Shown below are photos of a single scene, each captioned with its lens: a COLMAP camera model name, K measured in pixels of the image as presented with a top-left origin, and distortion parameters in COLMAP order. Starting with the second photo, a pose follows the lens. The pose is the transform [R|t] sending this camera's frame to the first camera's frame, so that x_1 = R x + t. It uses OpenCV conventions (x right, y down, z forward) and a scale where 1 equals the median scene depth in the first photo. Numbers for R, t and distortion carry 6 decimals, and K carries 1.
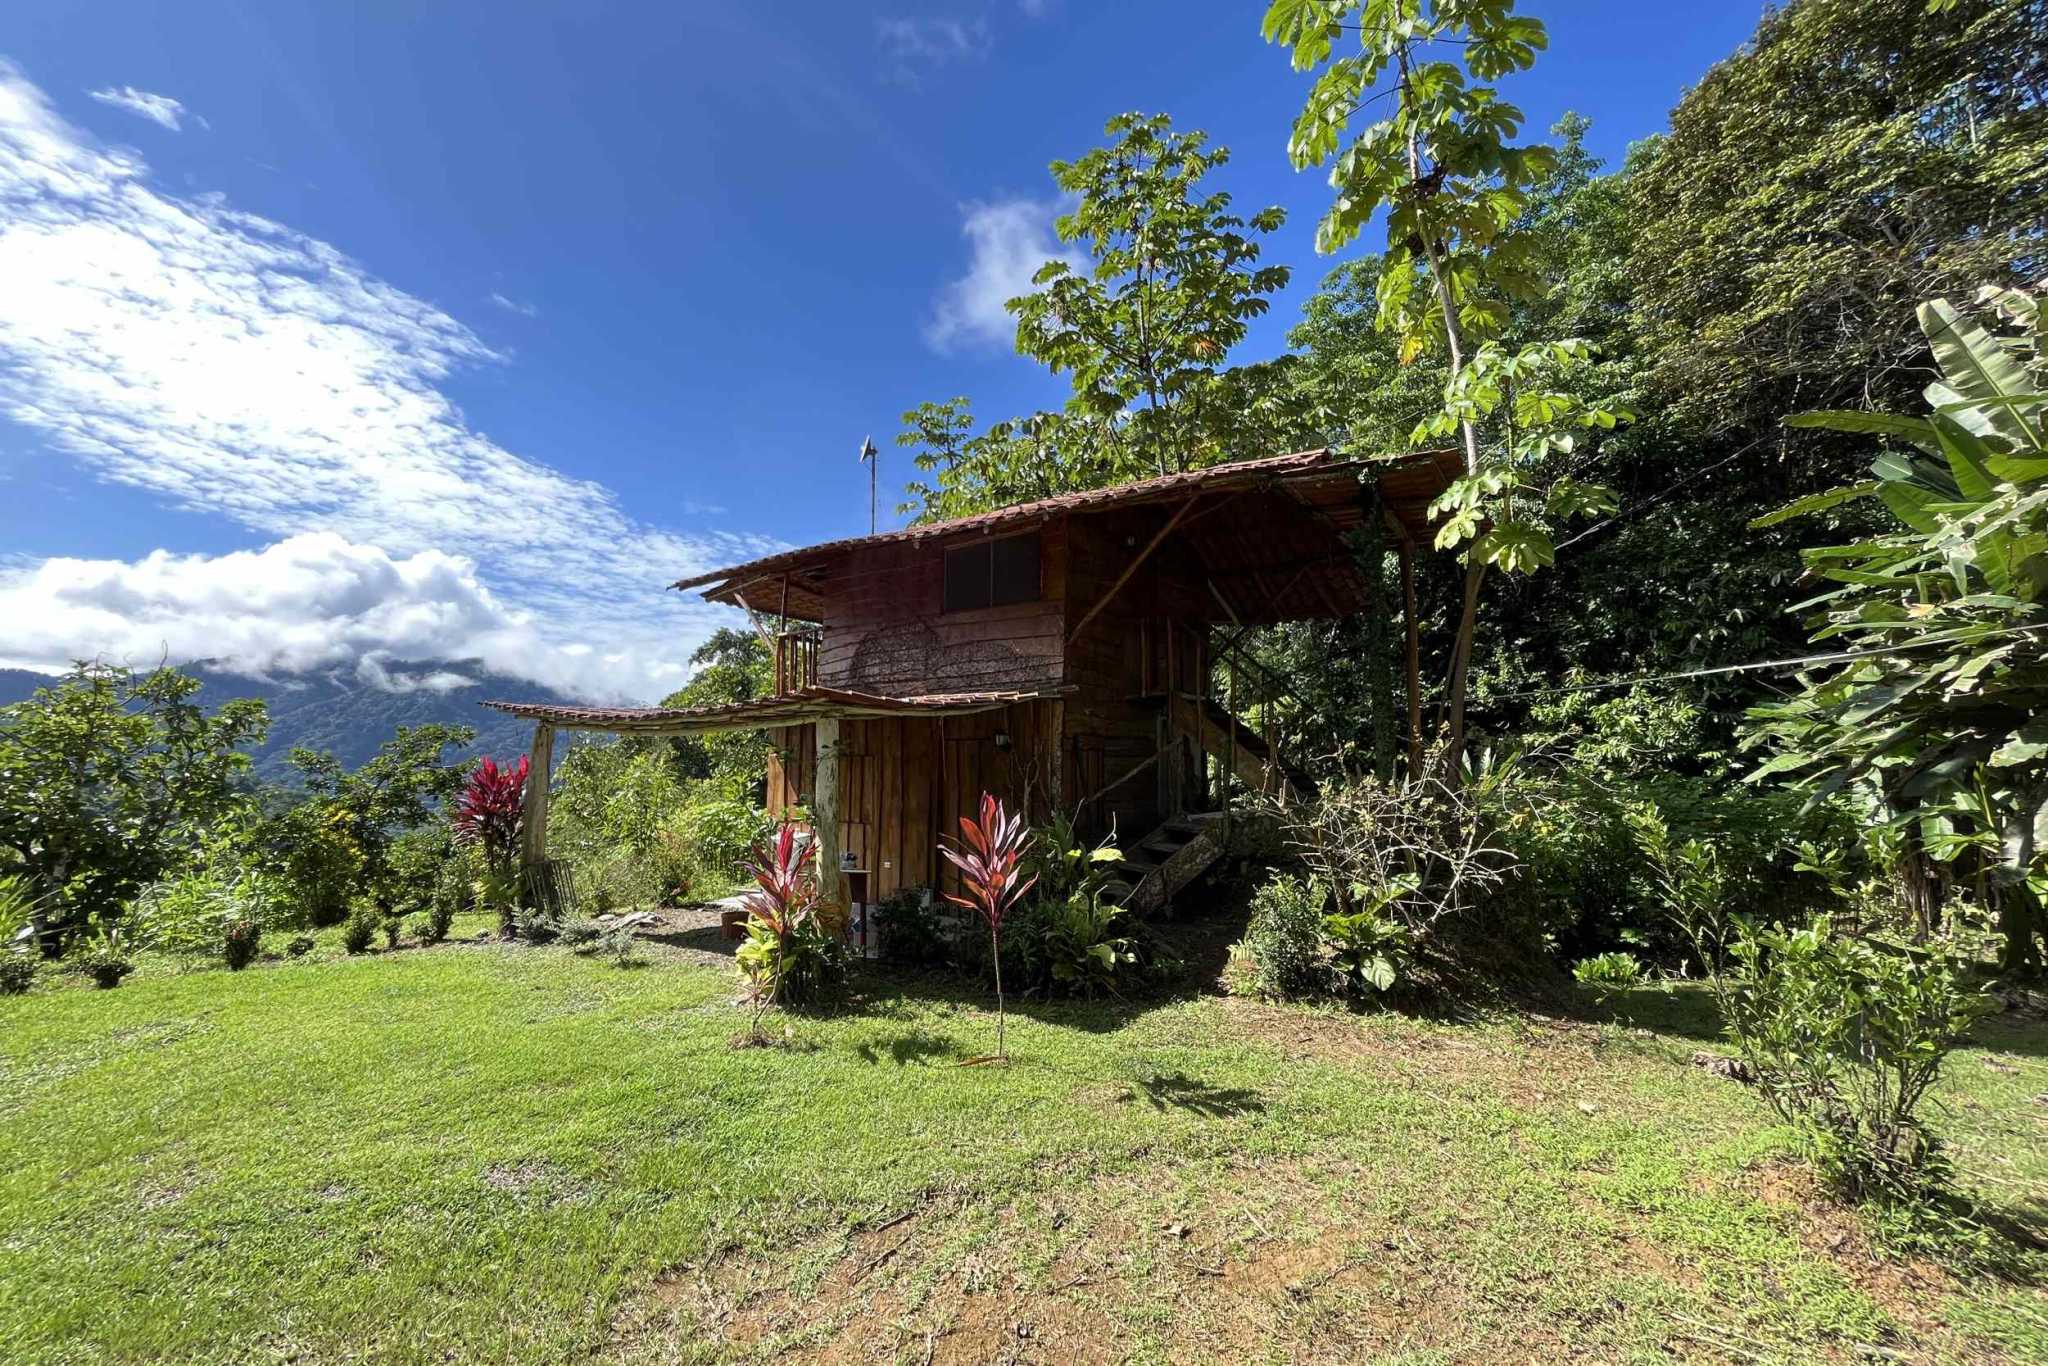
lens RADIAL K [[838.4, 0, 1034.4], [0, 838.4, 678.8], [0, 0, 1]] dist [-0.001270, -0.000409]
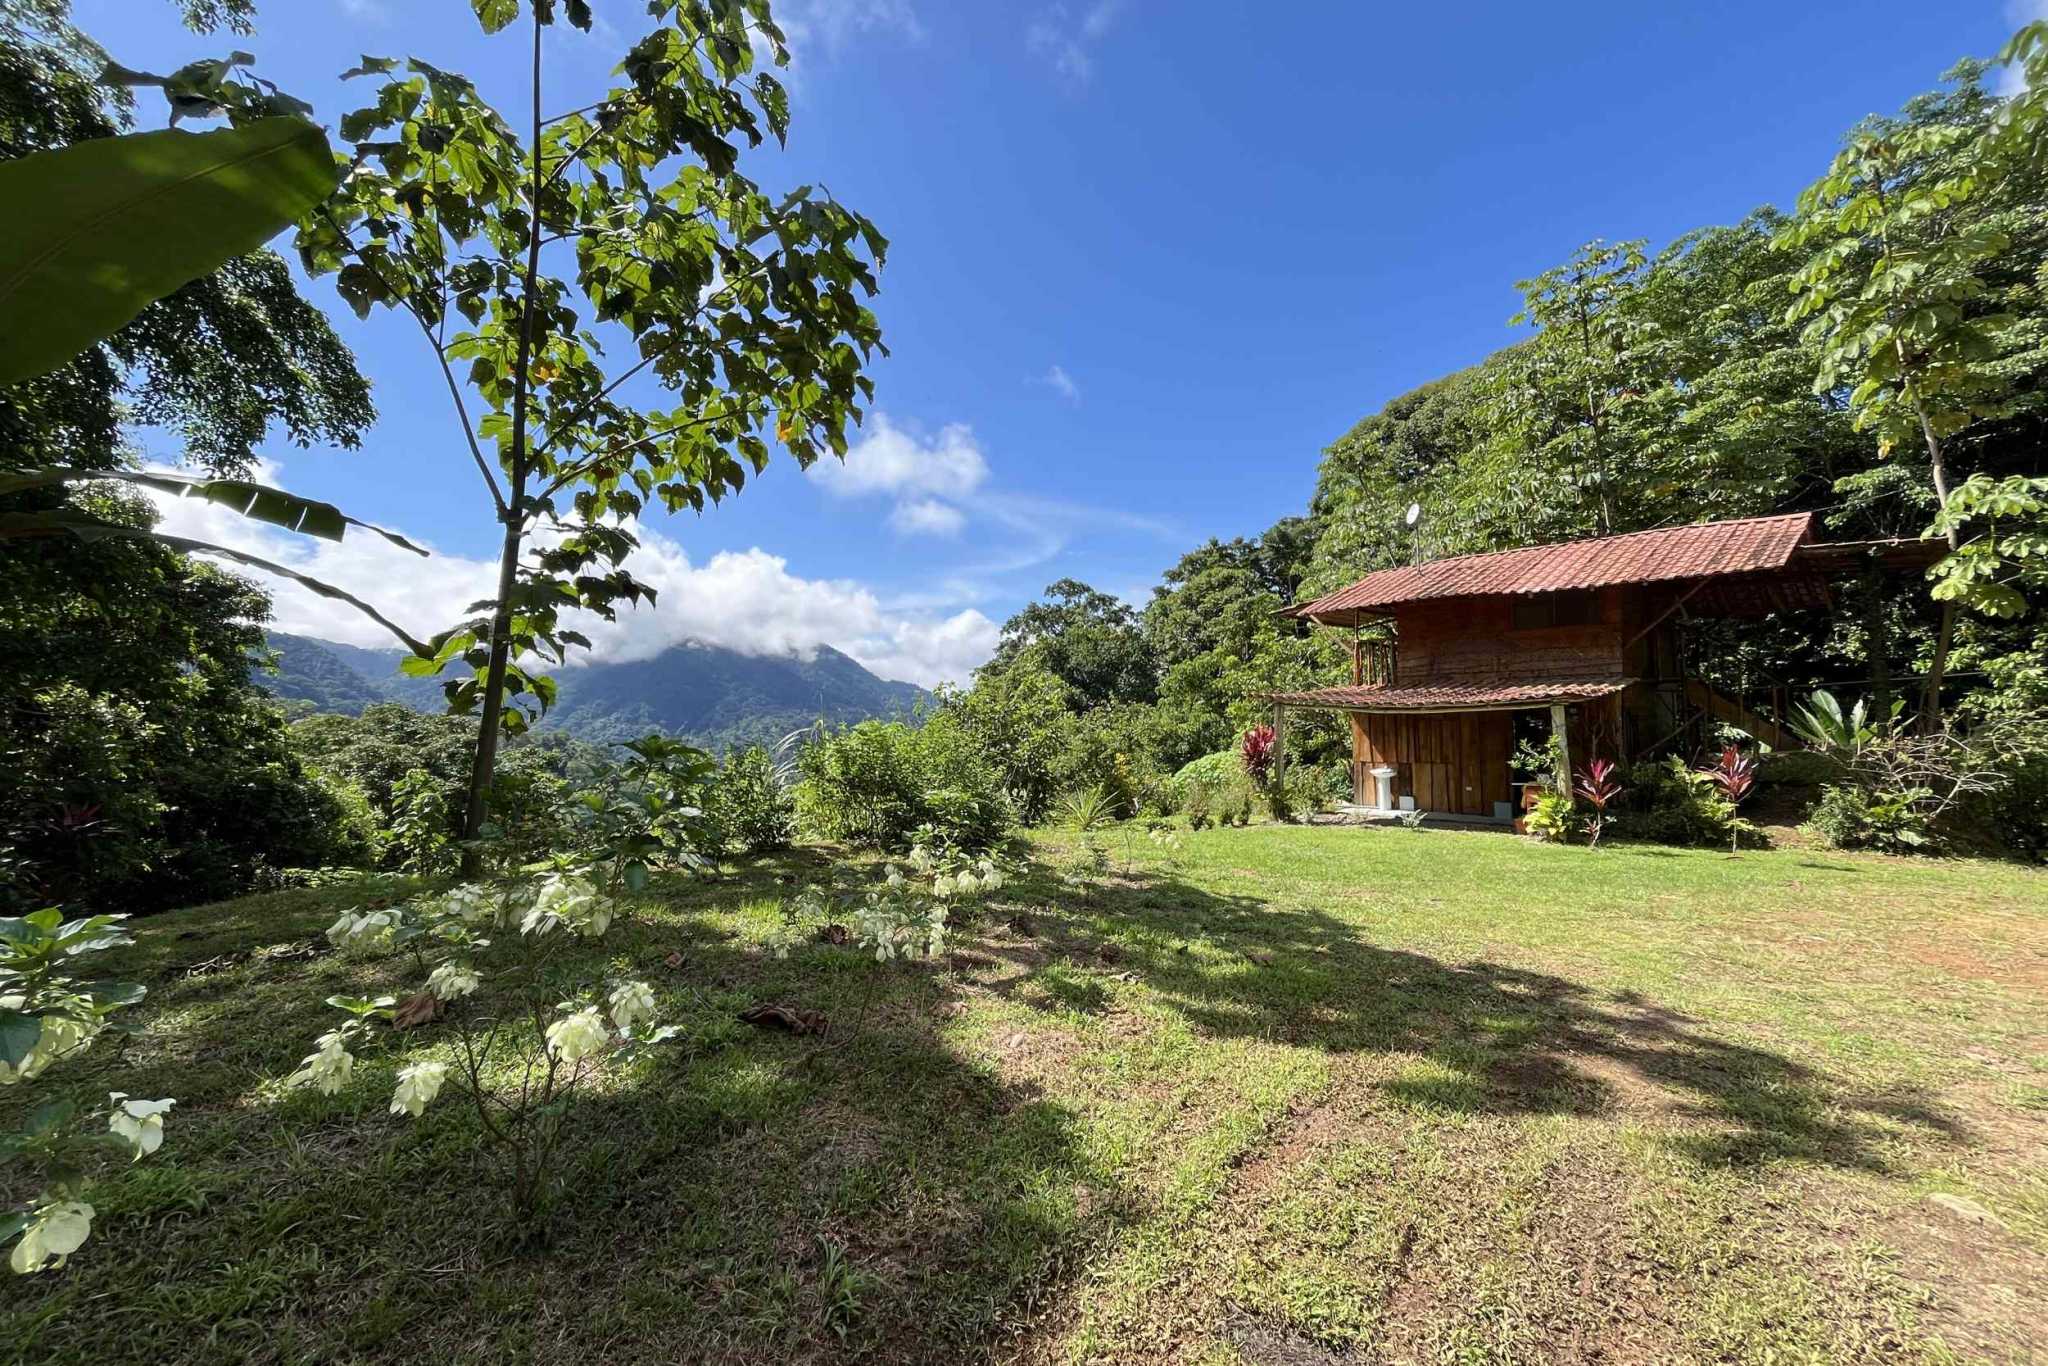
lens RADIAL K [[830.2, 0, 1013.9], [0, 830.2, 682.3], [0, 0, 1]] dist [0.001291, 0.000285]
pose [[0.969791, -0.024004, -0.242753, -1.503336], [0.038926, 0.997623, 0.056861, -0.255641], [0.240811, -0.064593, 0.968420, -1.778383]]
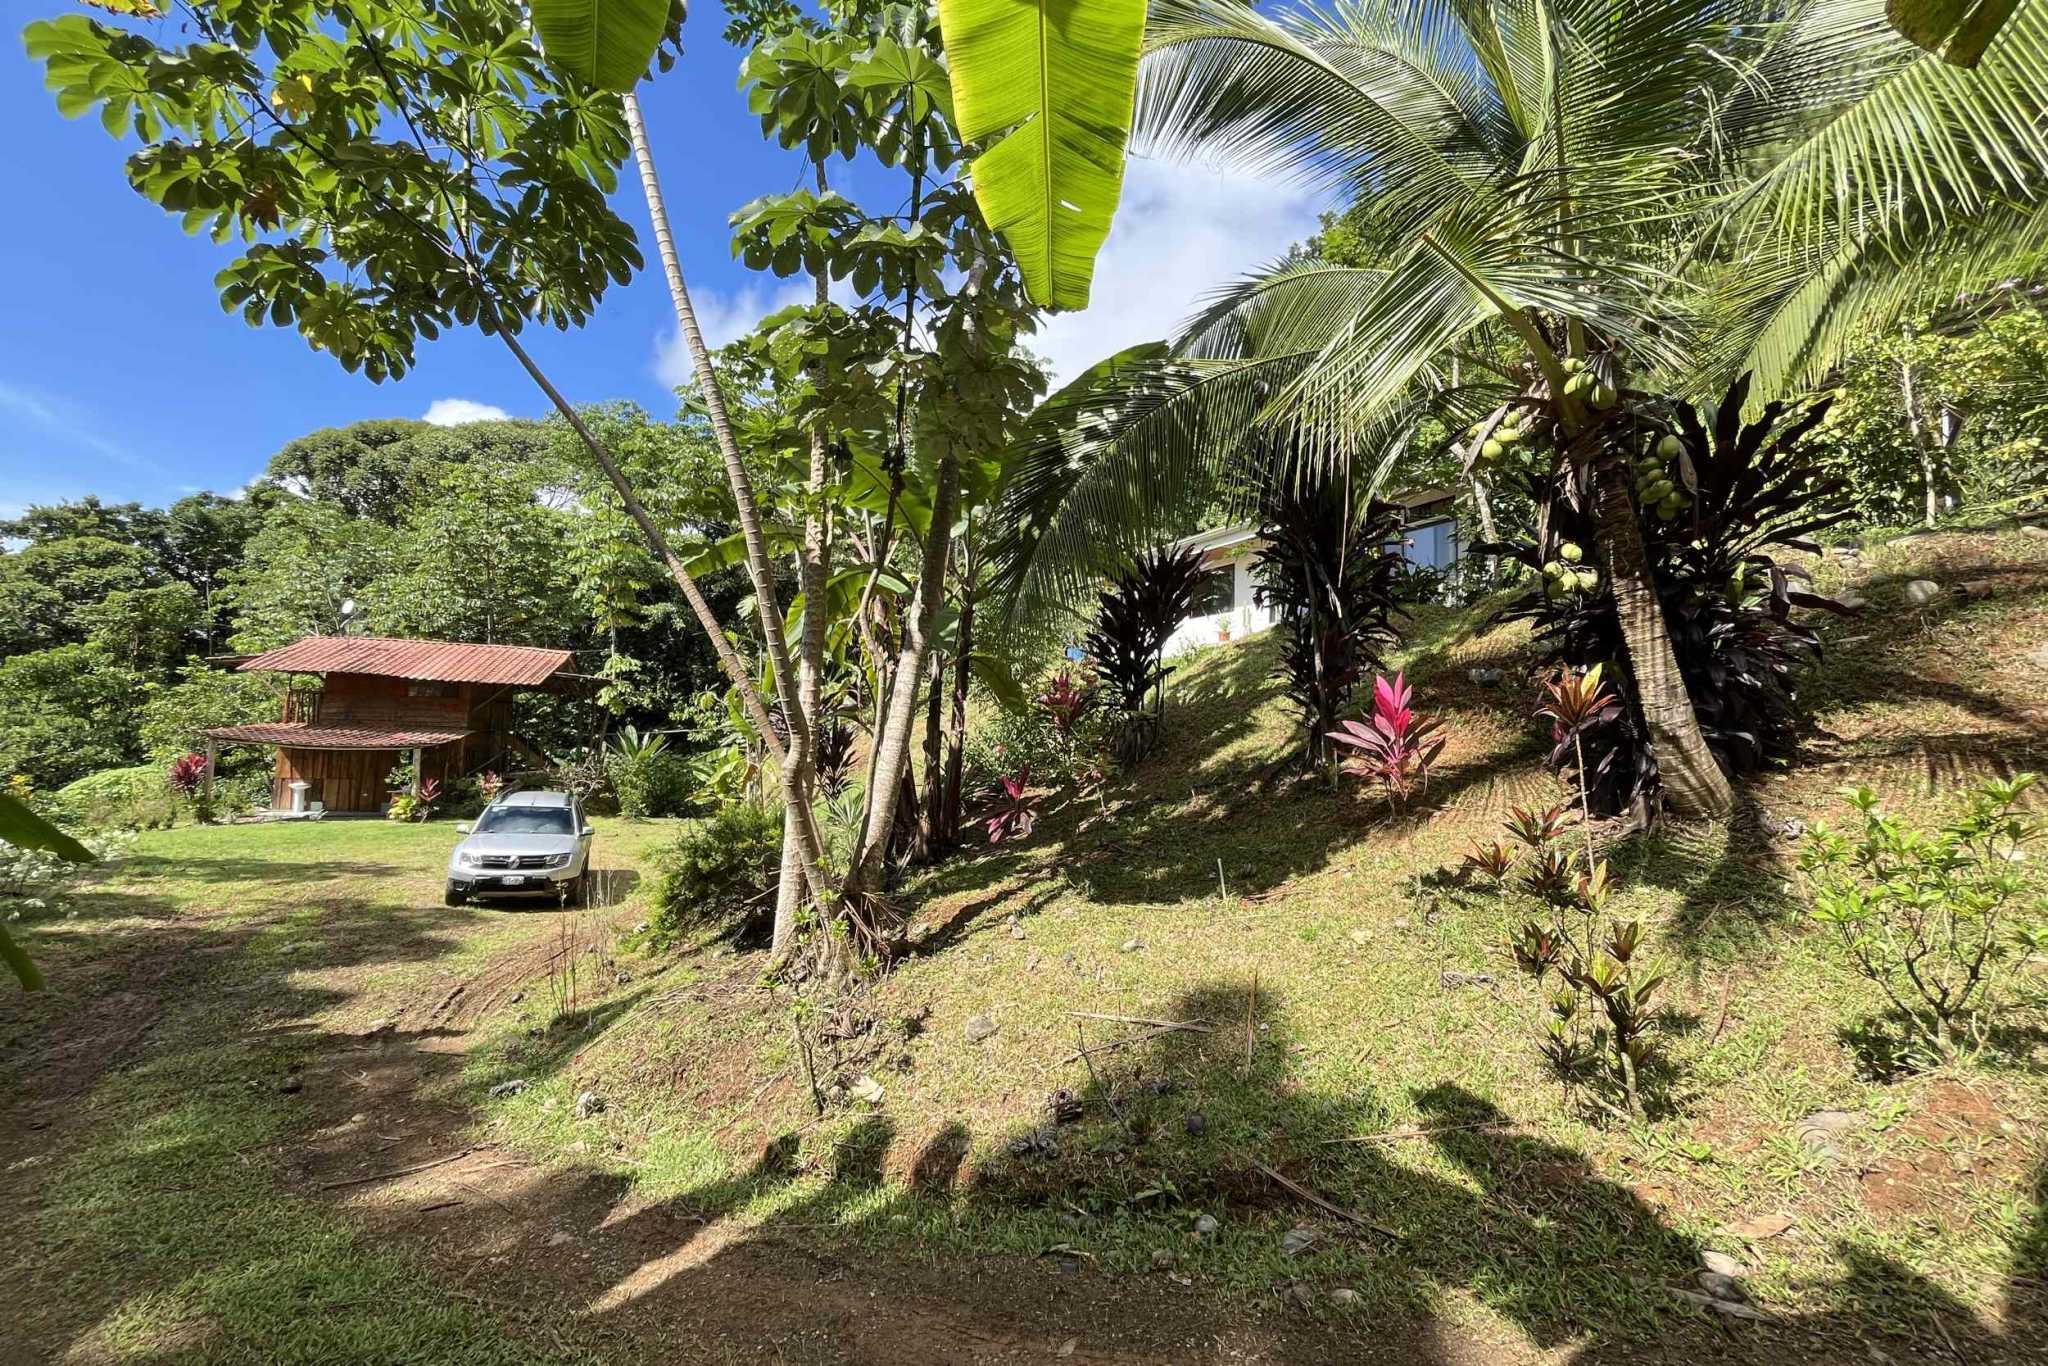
lens RADIAL K [[838.4, 0, 1034.4], [0, 838.4, 678.8], [0, 0, 1]] dist [-0.001270, -0.000409]
pose [[0.636119, 0.070679, 0.768347, -2.014976], [-0.117238, 0.993087, 0.005709, -0.871665], [-0.762632, -0.093711, 0.640008, -4.931456]]
